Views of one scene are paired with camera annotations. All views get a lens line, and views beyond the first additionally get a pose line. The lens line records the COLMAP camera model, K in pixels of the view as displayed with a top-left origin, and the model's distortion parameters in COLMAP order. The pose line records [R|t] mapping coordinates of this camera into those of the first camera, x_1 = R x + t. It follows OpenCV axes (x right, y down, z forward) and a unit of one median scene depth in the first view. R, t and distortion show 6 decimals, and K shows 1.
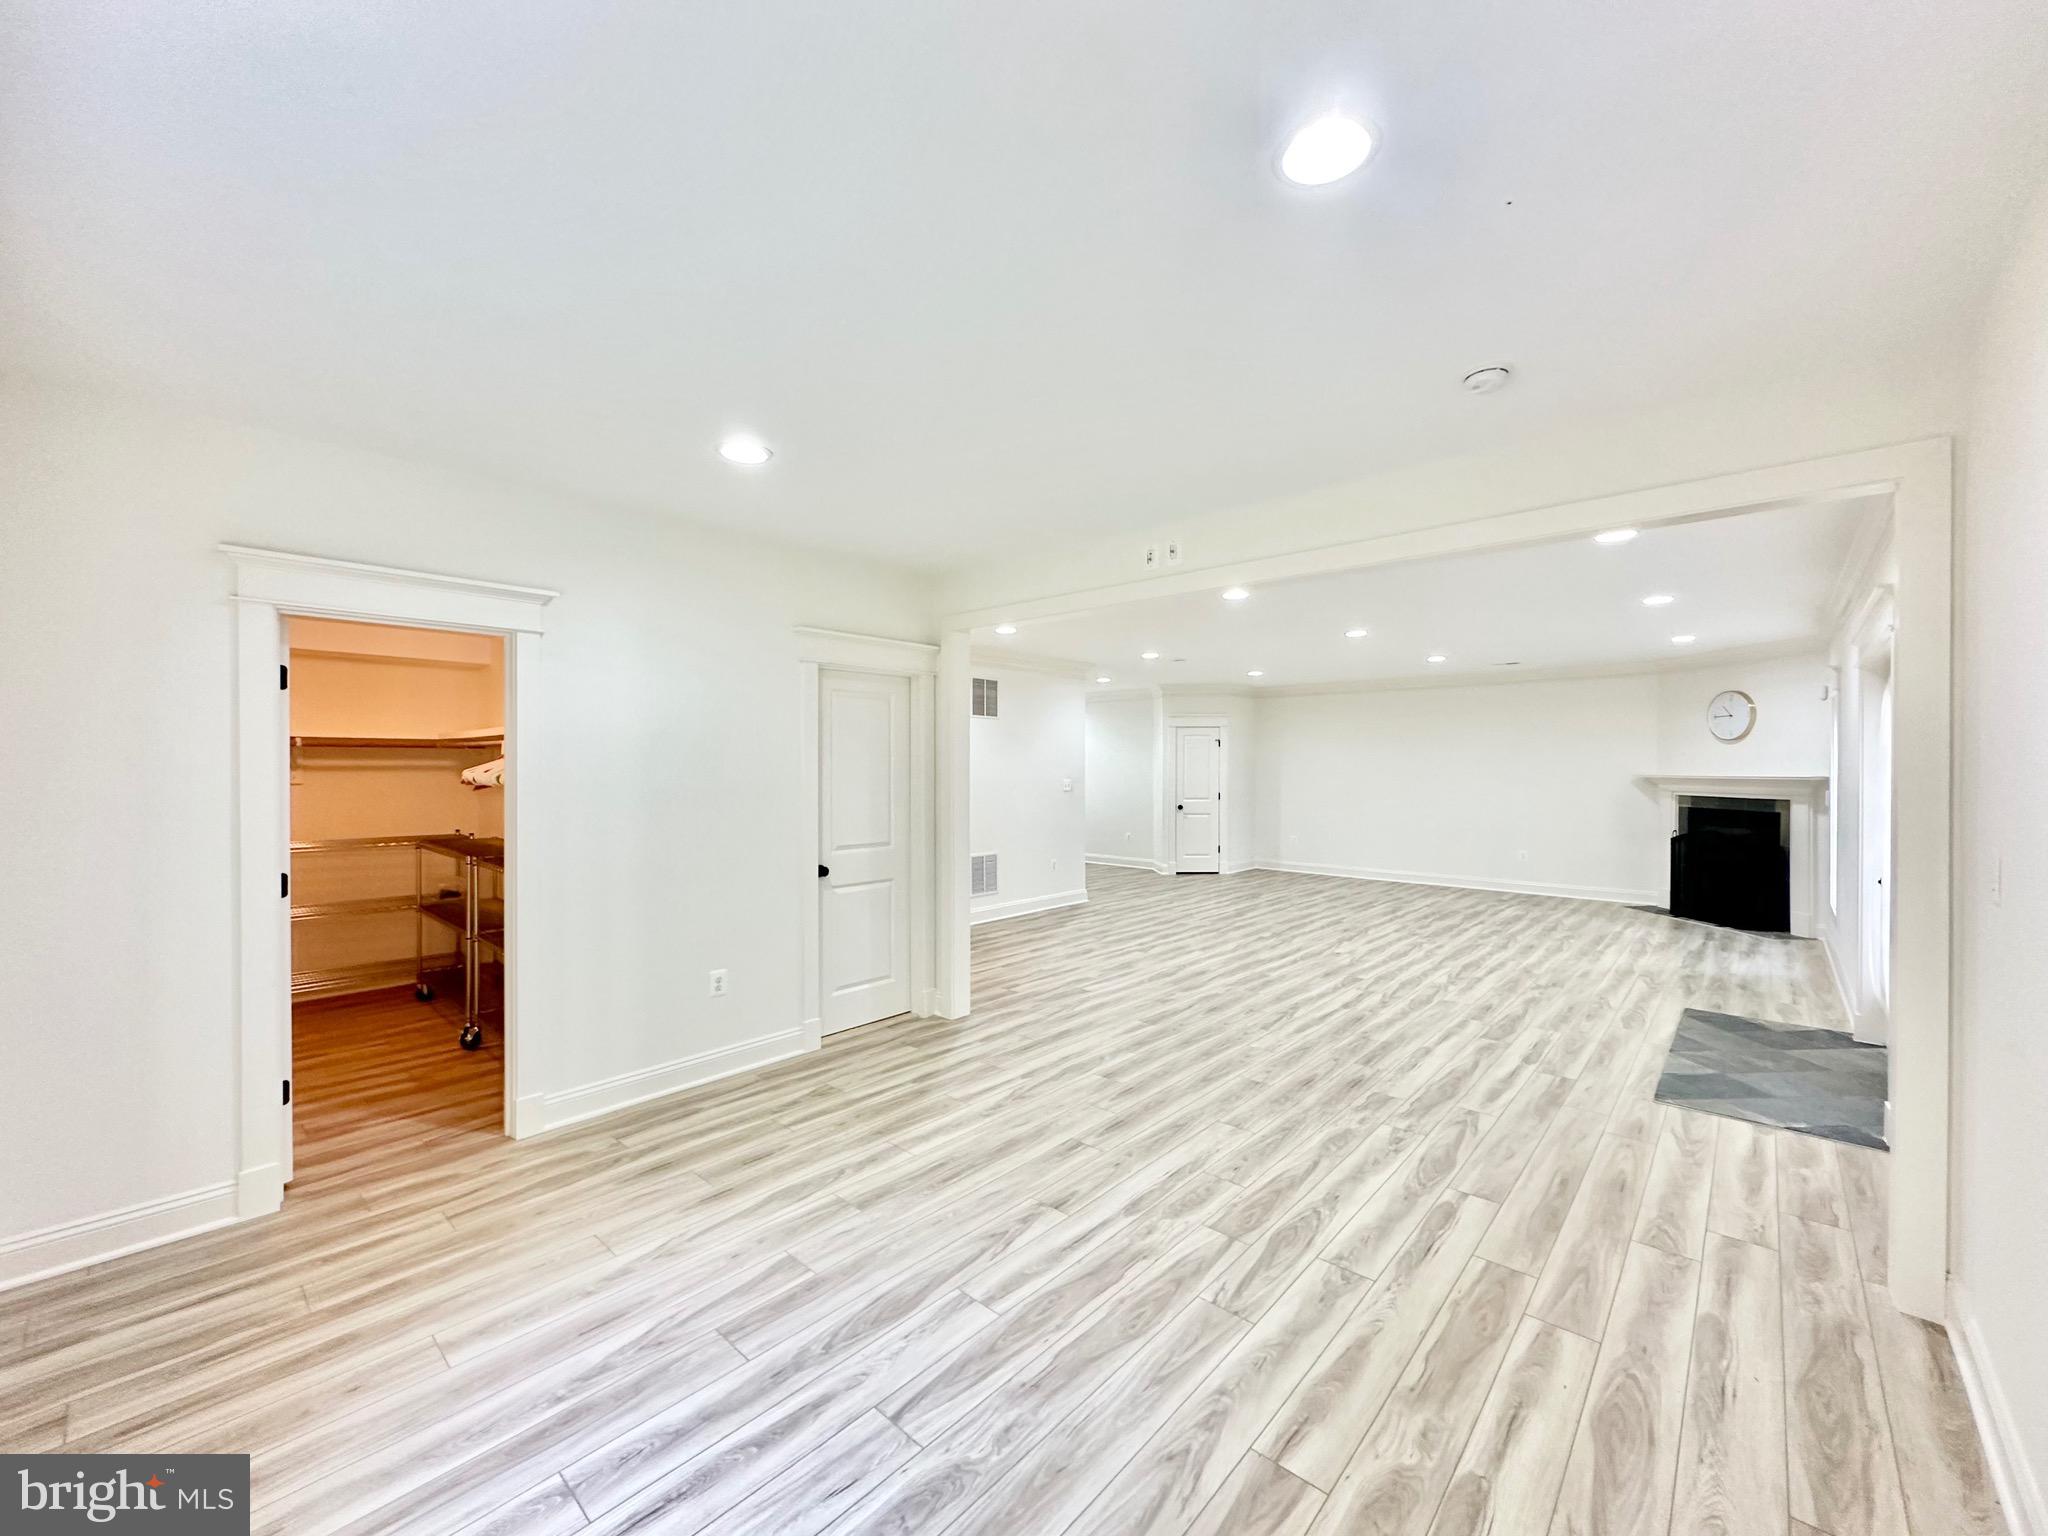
lens RADIAL K [[819.5, 0, 1024.6], [0, 819.5, 770.6], [0, 0, 1]] dist [-0.003954, 0.000718]
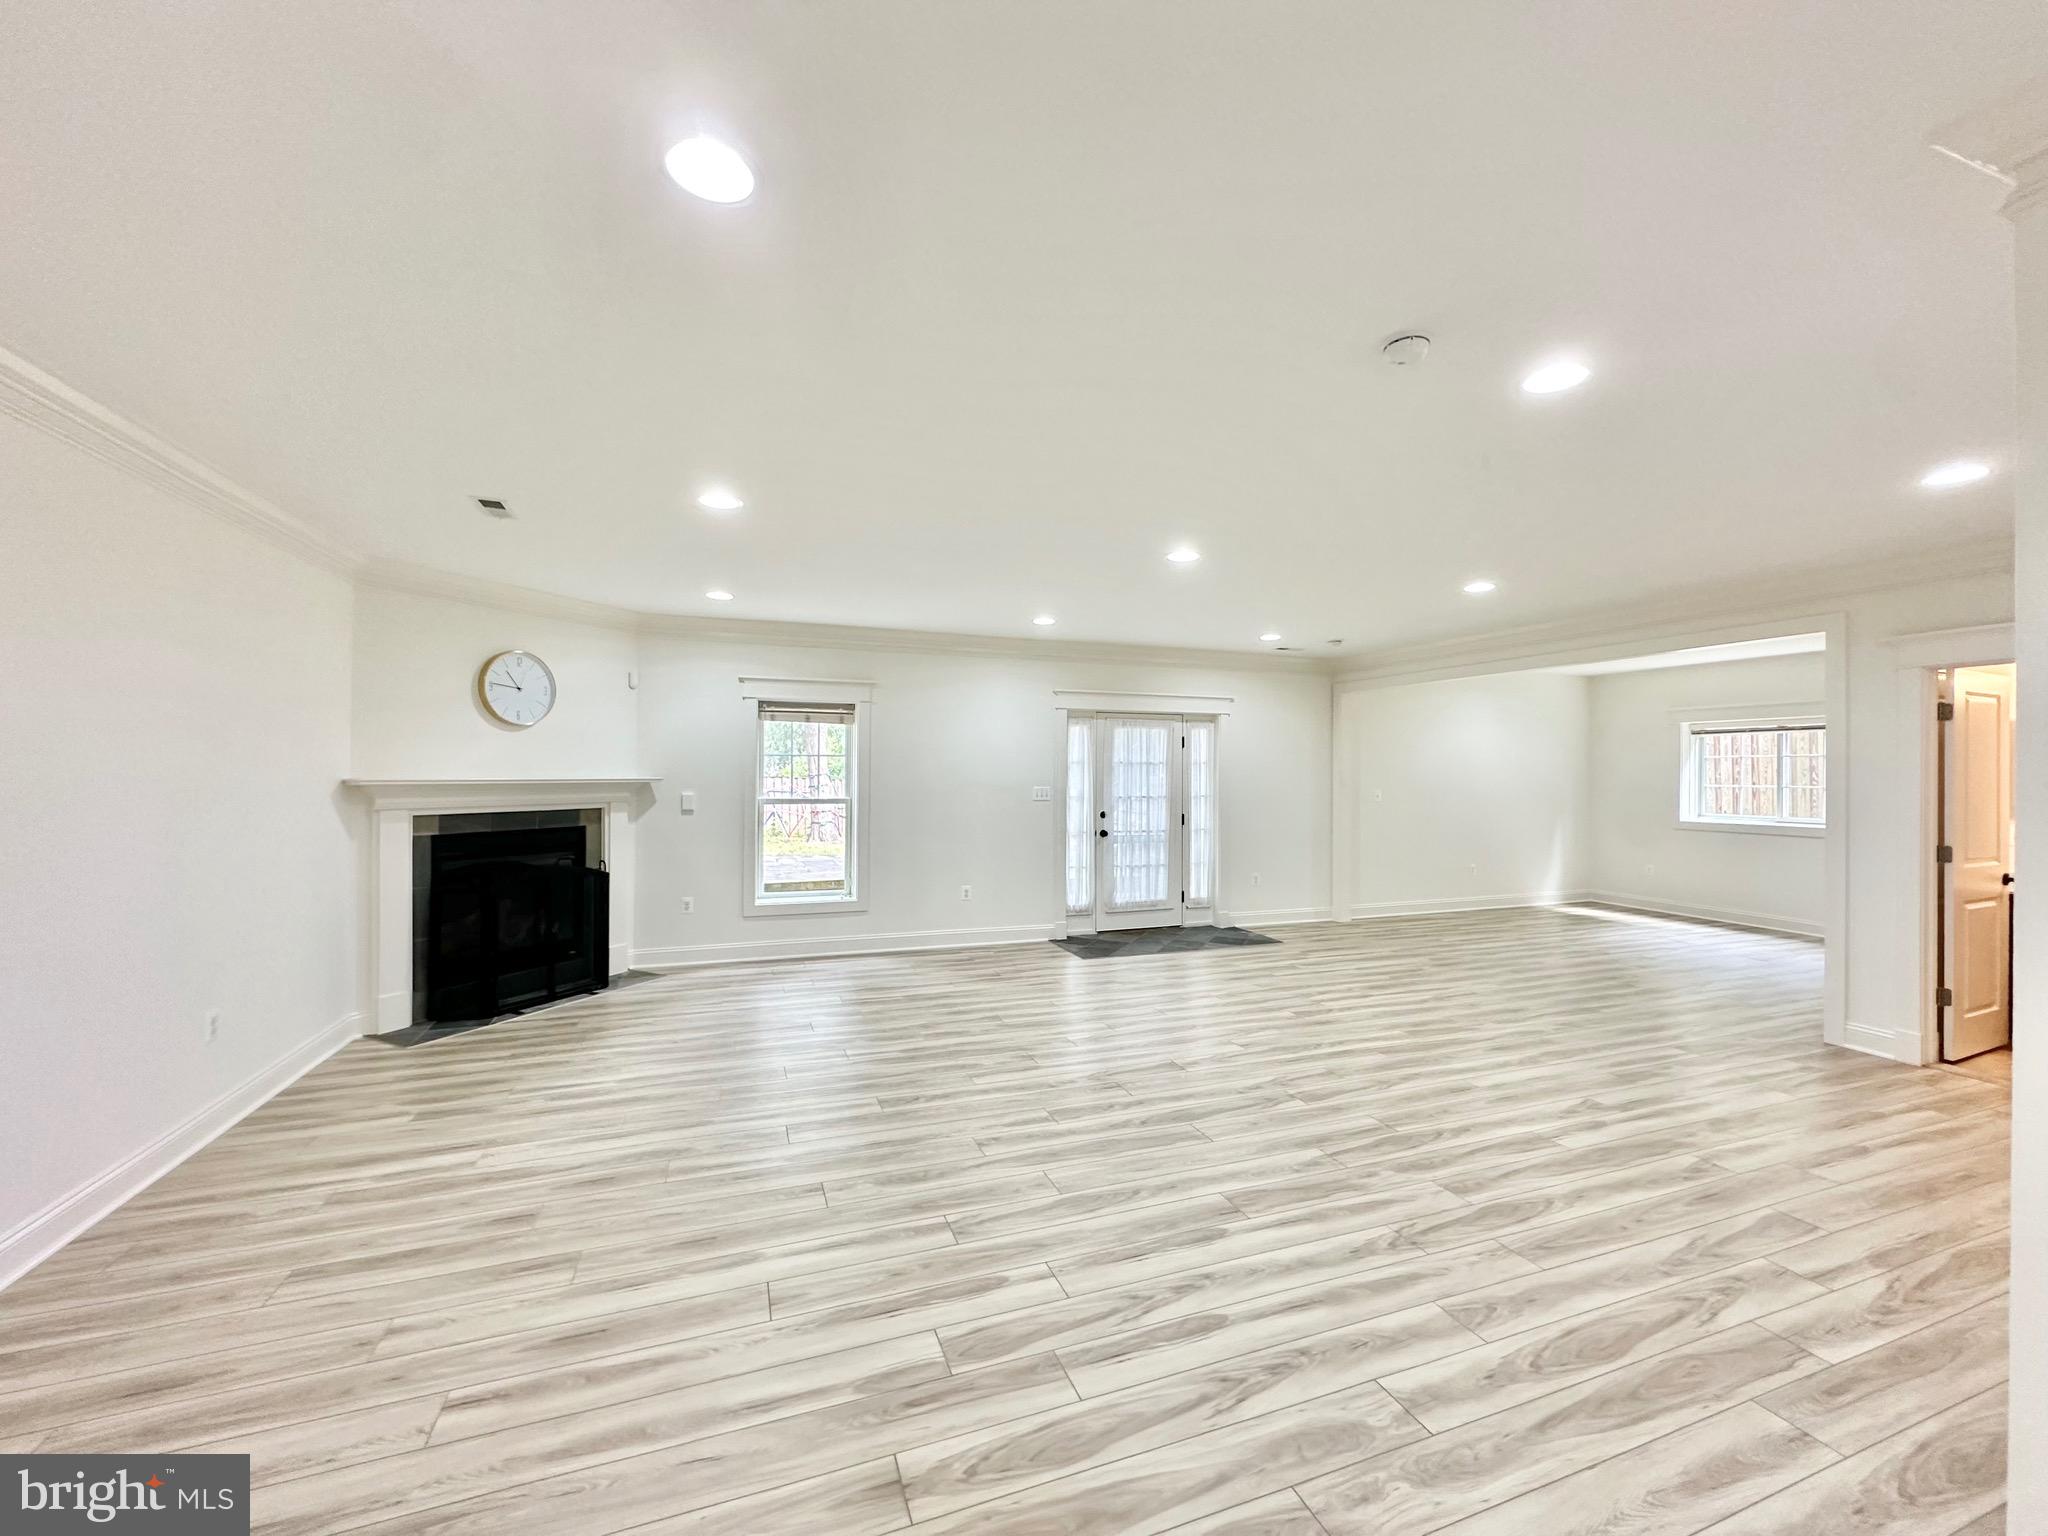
lens RADIAL K [[819.5, 0, 1024.6], [0, 819.5, 770.6], [0, 0, 1]] dist [-0.003954, 0.000718]
pose [[-0.886031, -0.005142, 0.463598, 0.208490], [-0.004157, 0.999986, 0.003144, -0.004717], [-0.463608, 0.000859, -0.886040, 1.518874]]
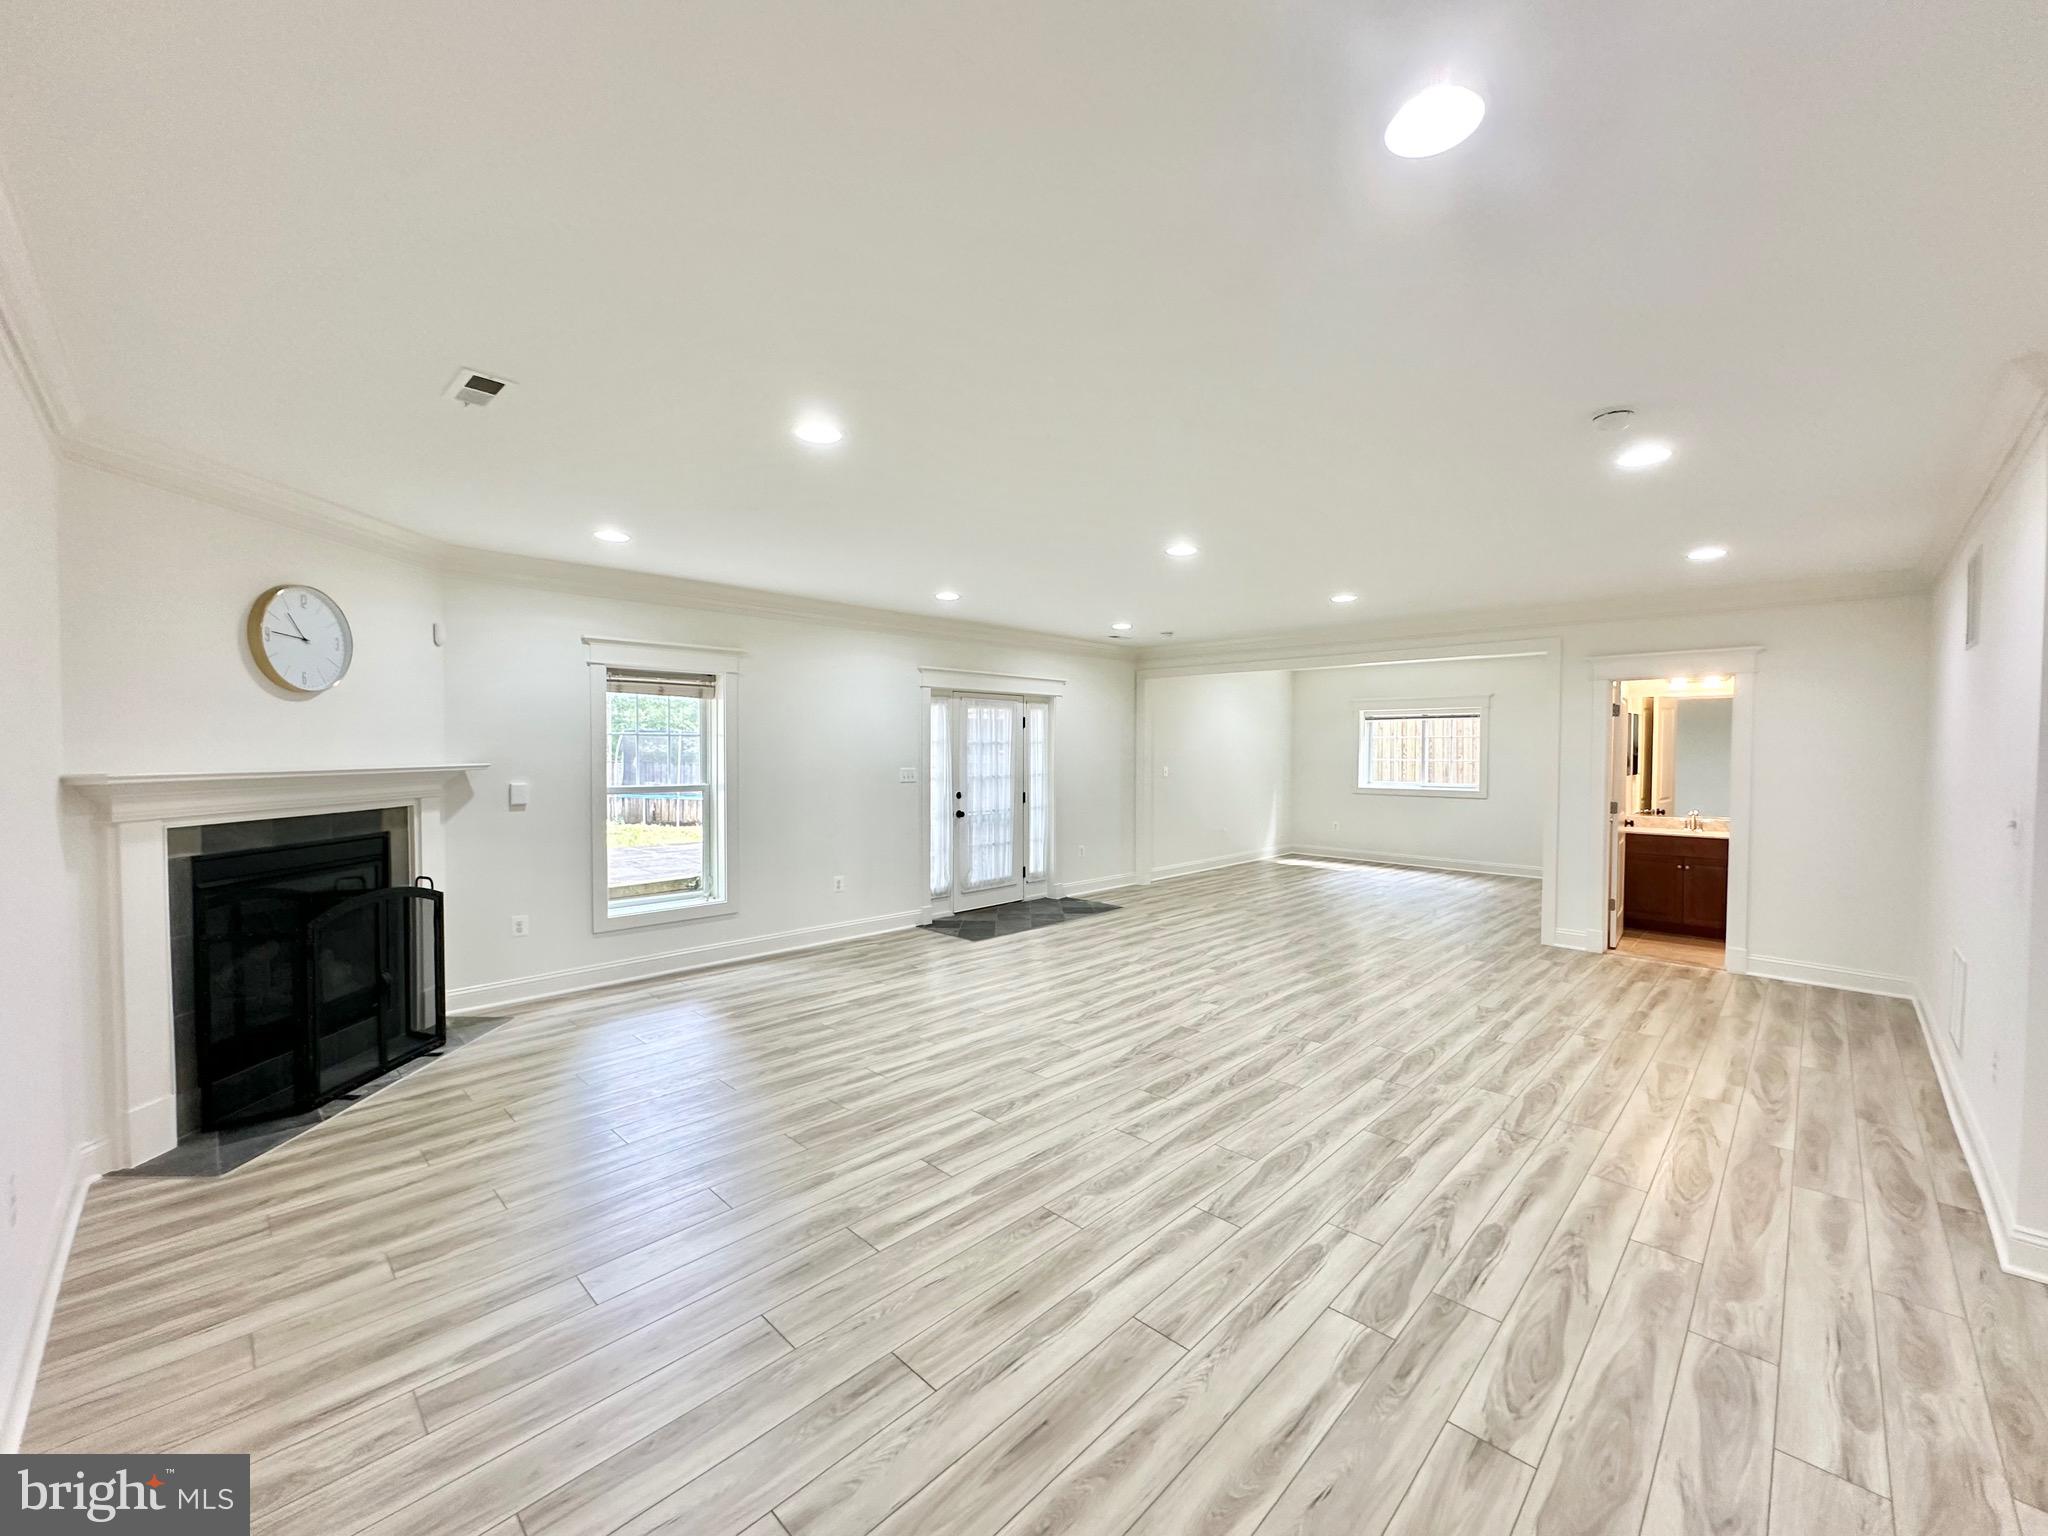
lens RADIAL K [[819.5, 0, 1024.6], [0, 819.5, 770.6], [0, 0, 1]] dist [-0.003954, 0.000718]
pose [[-0.999270, -0.005050, 0.037867, 0.476663], [-0.003810, 0.999456, 0.032758, -0.010617], [-0.038012, 0.032589, -0.998746, 1.573918]]
